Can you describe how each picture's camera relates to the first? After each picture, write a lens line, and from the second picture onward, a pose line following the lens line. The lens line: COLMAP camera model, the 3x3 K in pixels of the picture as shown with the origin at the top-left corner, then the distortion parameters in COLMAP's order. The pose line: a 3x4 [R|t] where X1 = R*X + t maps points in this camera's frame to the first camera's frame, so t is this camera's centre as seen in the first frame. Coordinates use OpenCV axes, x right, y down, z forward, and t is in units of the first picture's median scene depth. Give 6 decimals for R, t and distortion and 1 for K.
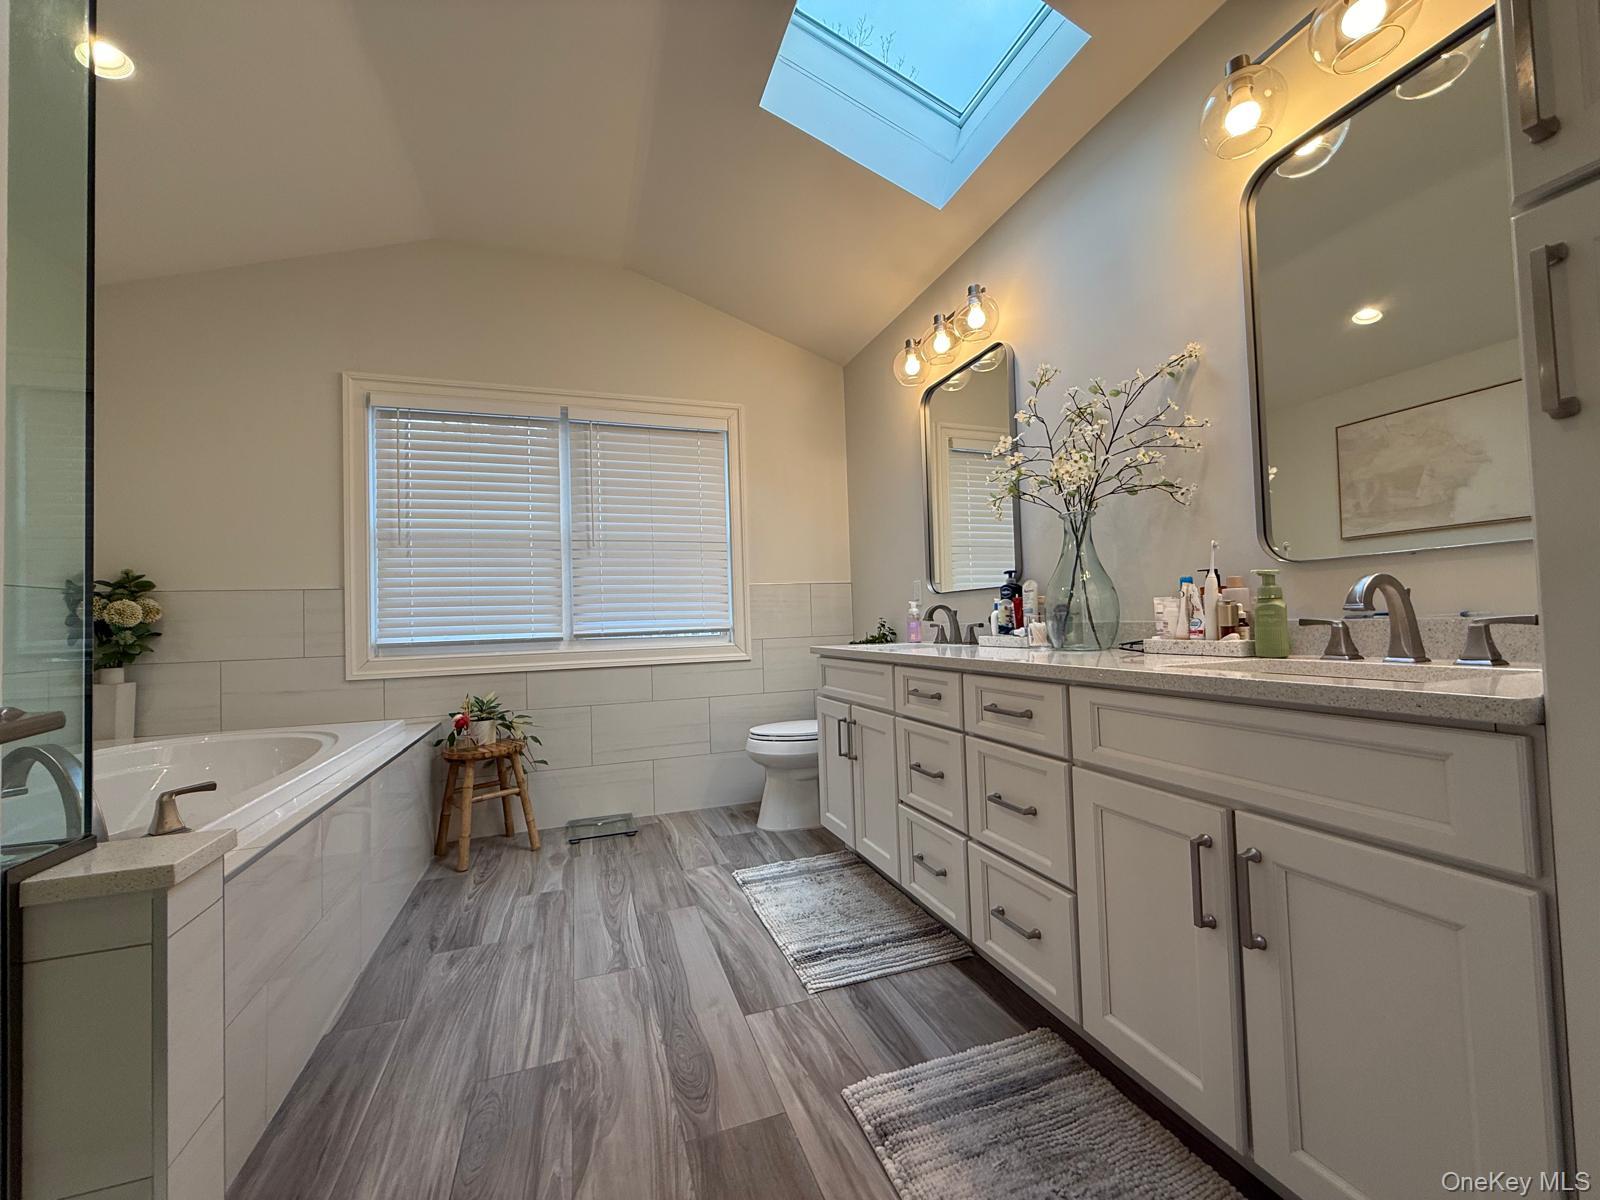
lens RADIAL K [[637.4, 0, 799.0], [0, 637.4, 602.2], [0, 0, 1]] dist [-0.000189, -0.000450]
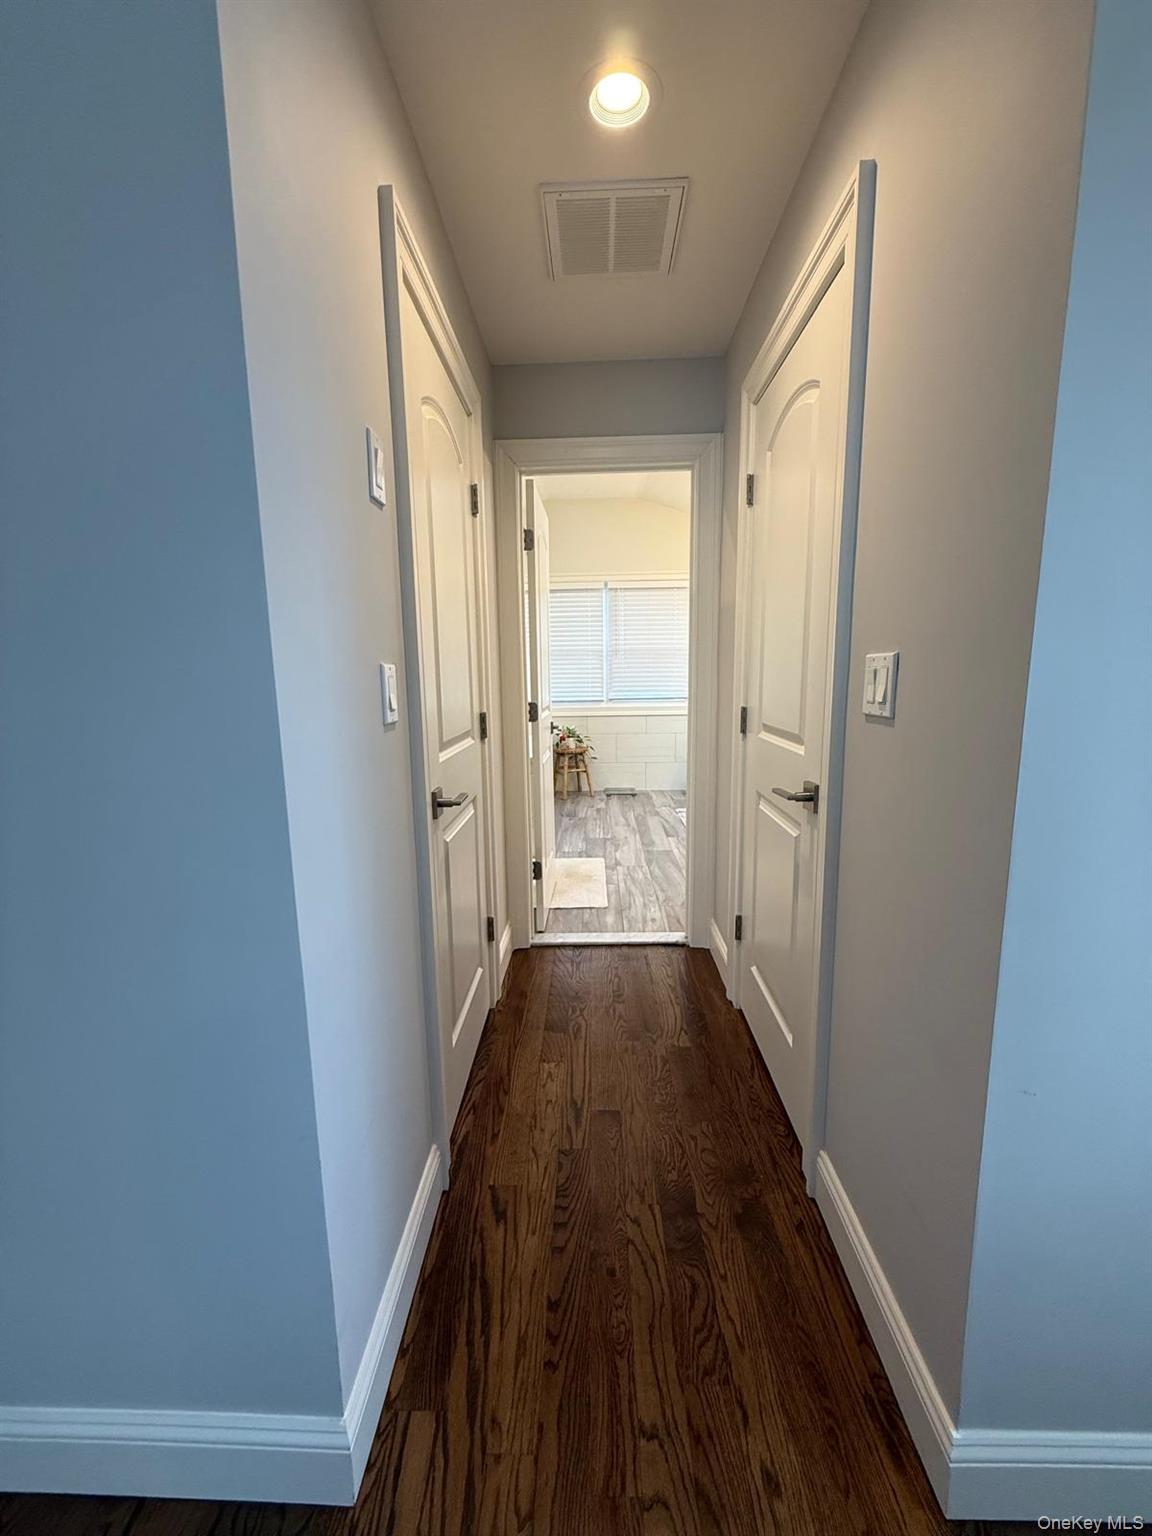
lens RADIAL K [[611.9, 0, 581.7], [0, 611.9, 773.6], [0, 0, 1]] dist [-0.000189, -0.000450]
pose [[0.936434, 0.076121, -0.342486, 0.317191], [-0.005574, 0.979283, 0.202417, -0.139149], [0.350799, -0.187642, 0.917459, -1.088796]]
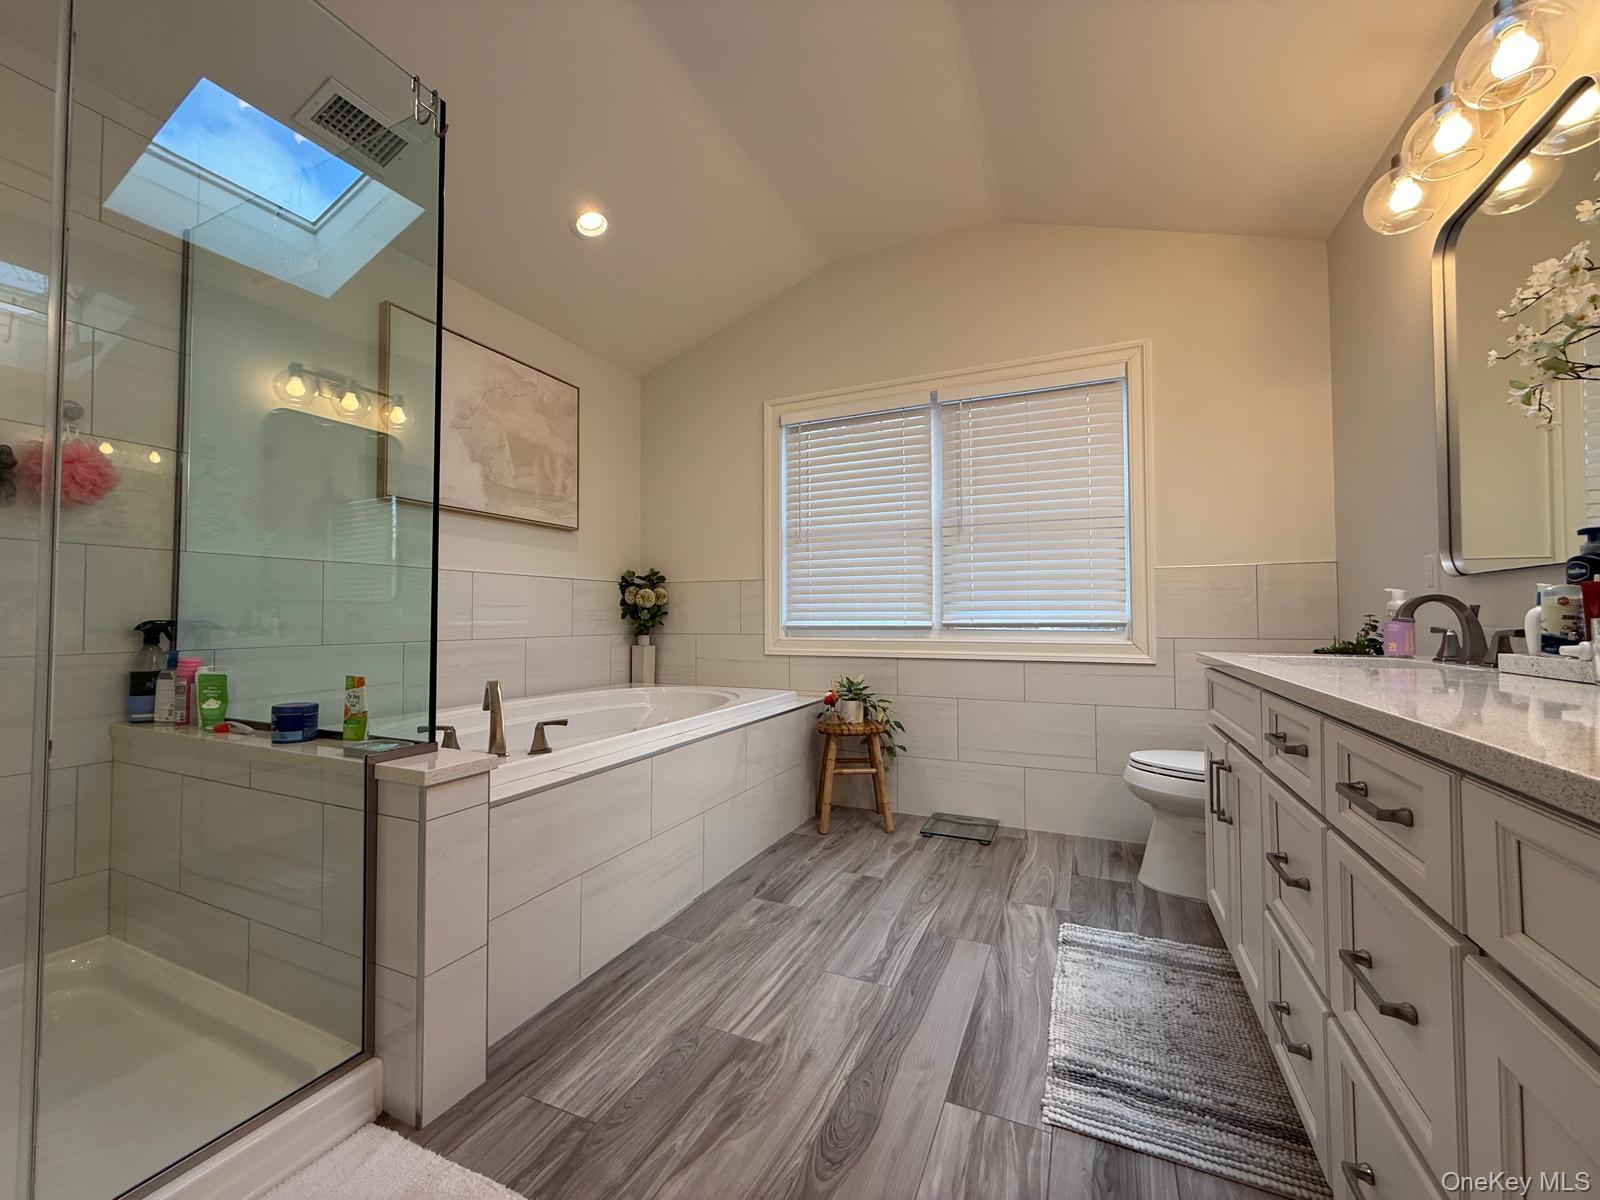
lens RADIAL K [[637.4, 0, 797.1], [0, 637.4, 602.5], [0, 0, 1]] dist [-0.000189, -0.000450]
pose [[0.716786, 0.013048, -0.697172, 0.213715], [0.000029, 0.999824, 0.018742, 0.000064], [0.697294, -0.013454, 0.716659, 0.188096]]
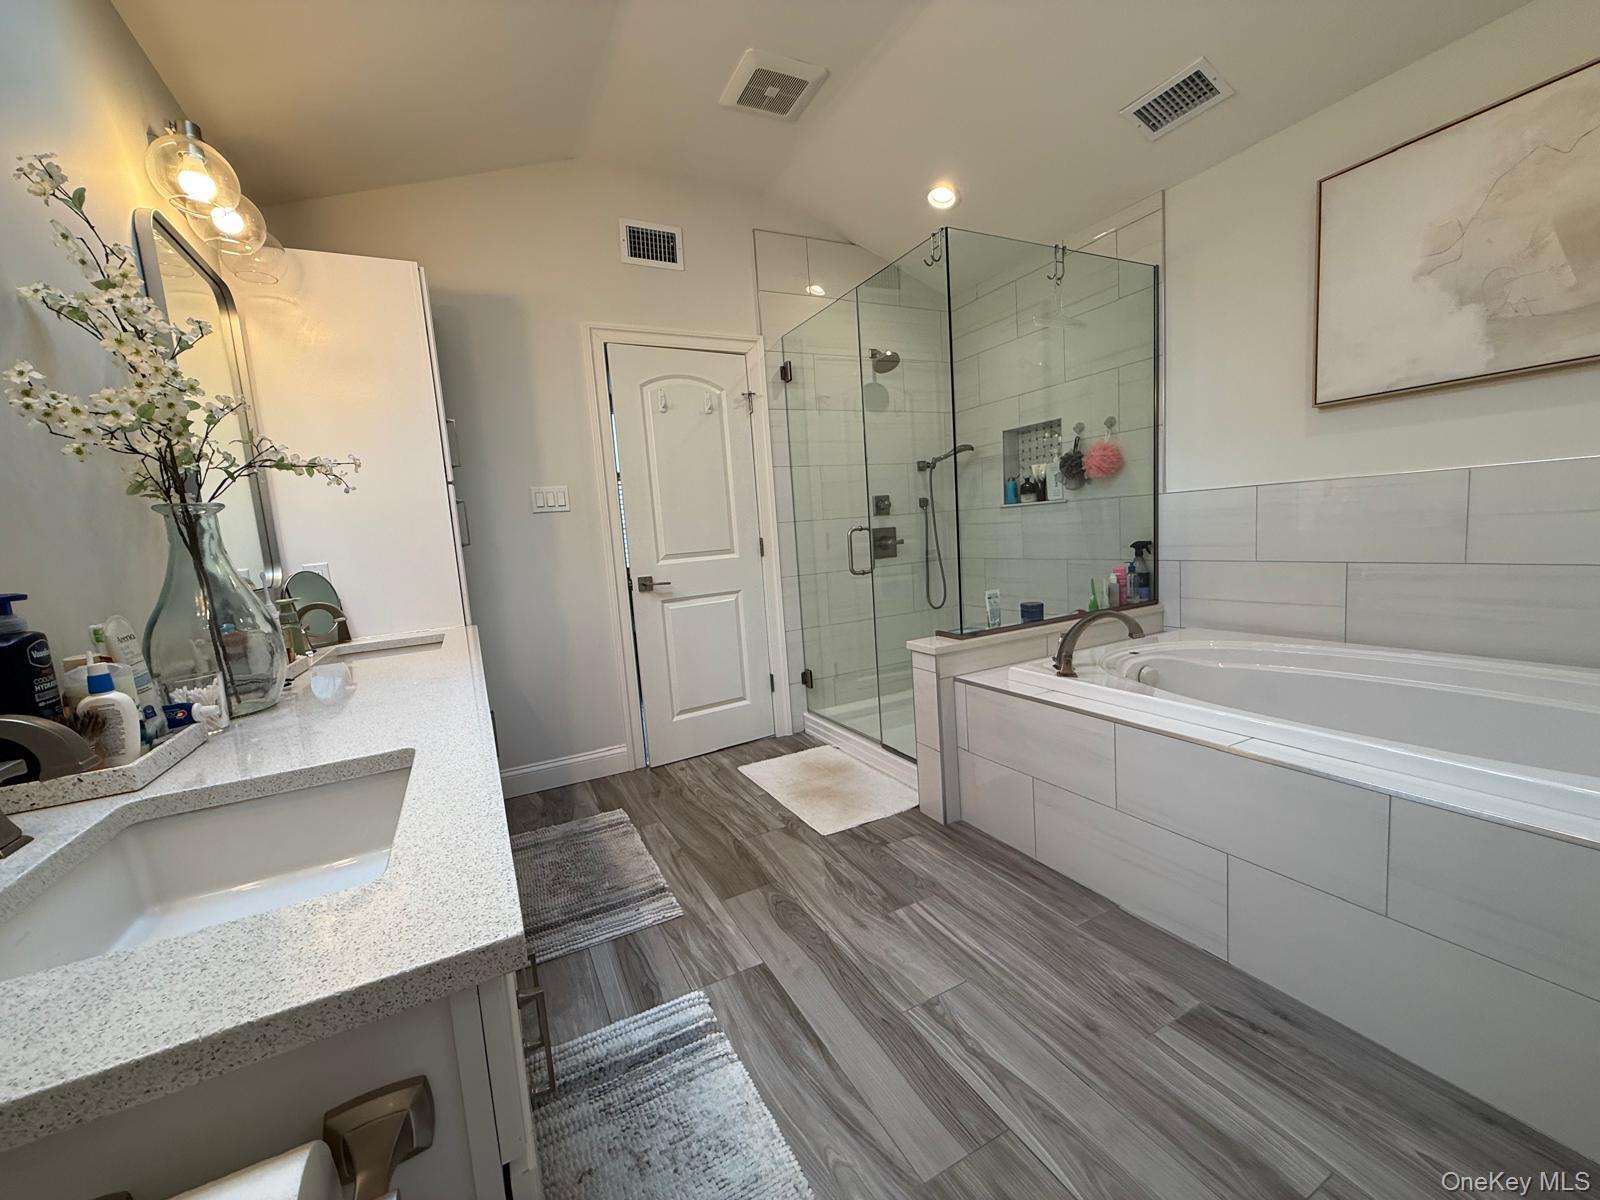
lens RADIAL K [[637.4, 0, 786.4], [0, 637.4, 593.9], [0, 0, 1]] dist [-0.000189, -0.000450]
pose [[-0.986918, 0.114776, -0.113226, -0.045871], [0.106396, 0.991300, 0.077486, -0.027938], [0.121134, 0.064425, -0.990543, 1.288109]]
